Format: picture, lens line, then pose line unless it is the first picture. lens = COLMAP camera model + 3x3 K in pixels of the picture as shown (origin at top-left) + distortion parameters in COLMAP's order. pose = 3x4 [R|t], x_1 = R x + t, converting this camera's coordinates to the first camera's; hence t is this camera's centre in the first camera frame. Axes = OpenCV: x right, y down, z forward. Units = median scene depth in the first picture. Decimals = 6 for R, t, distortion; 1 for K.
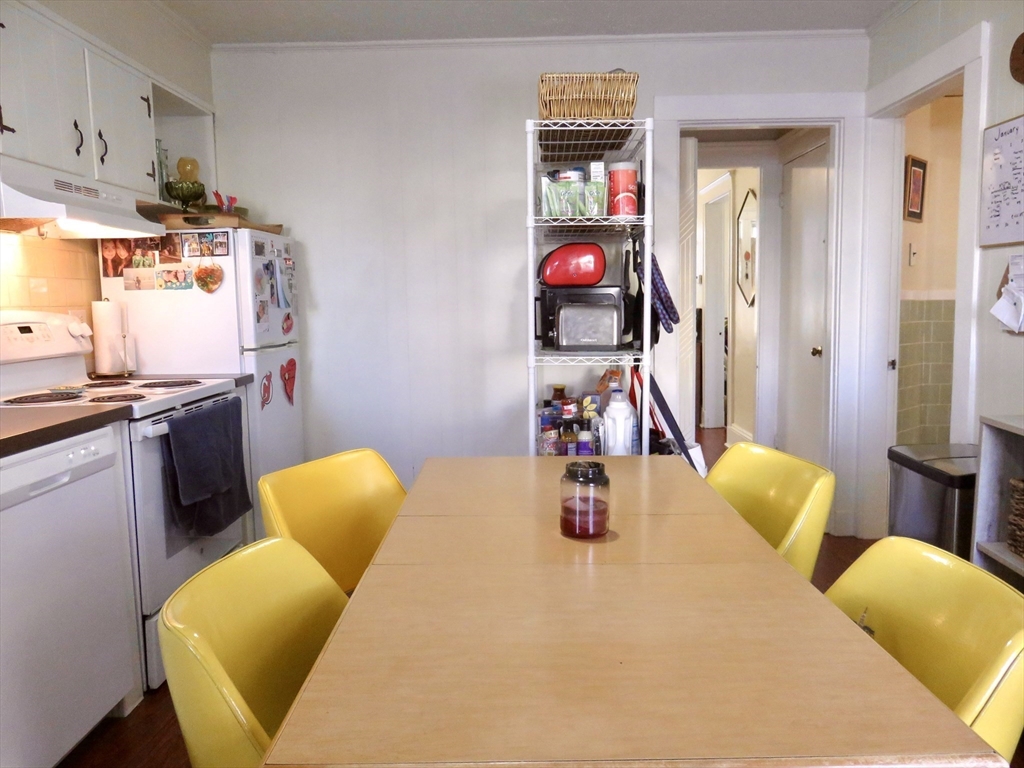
lens RADIAL K [[764.7, 0, 515.3], [0, 764.7, 388.7], [0, 0, 1]] dist [-0.013490, 0.003630]
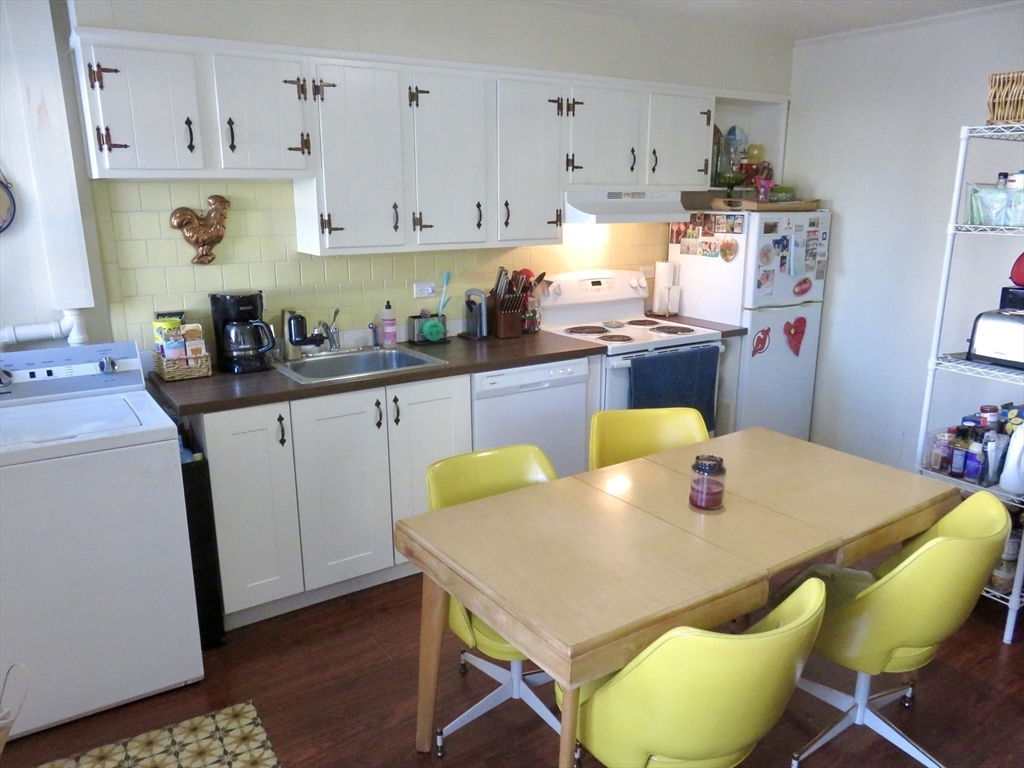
lens RADIAL K [[764.7, 0, 514.3], [0, 764.7, 382.8], [0, 0, 1]] dist [-0.013490, 0.003630]
pose [[0.568084, 0.213538, -0.794784, 0.469946], [-0.108160, 0.976746, 0.185118, -0.125427], [0.815832, -0.019198, 0.577970, -0.051553]]
